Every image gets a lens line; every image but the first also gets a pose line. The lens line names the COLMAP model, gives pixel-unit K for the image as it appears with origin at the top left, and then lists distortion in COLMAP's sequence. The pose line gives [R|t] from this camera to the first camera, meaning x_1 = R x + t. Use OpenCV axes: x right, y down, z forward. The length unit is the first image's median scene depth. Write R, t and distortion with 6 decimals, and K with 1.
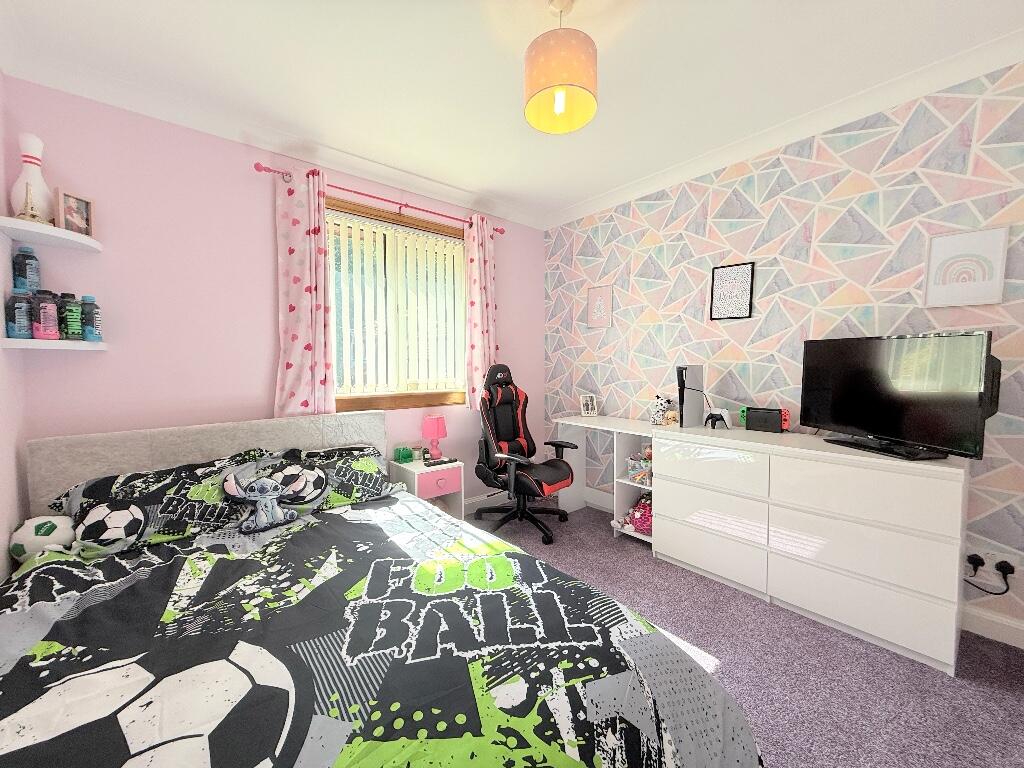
lens RADIAL K [[414.9, 0, 512.0], [0, 414.9, 384.0], [0, 0, 1]] dist [-0.002348, -0.000088]
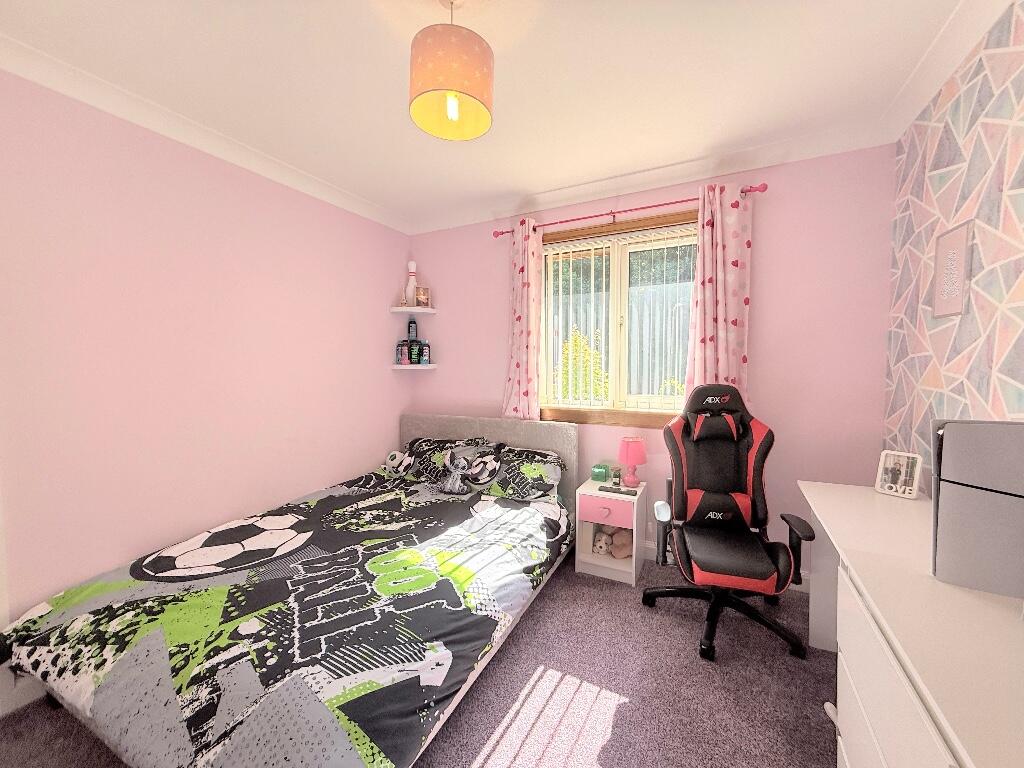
lens RADIAL K [[414.9, 0, 512.0], [0, 414.9, 384.0], [0, 0, 1]] dist [-0.002348, -0.000088]
pose [[0.363288, 0.054557, -0.930078, 1.152291], [-0.039287, 0.998293, 0.043213, -0.147381], [0.930848, 0.020841, 0.364812, 0.915560]]
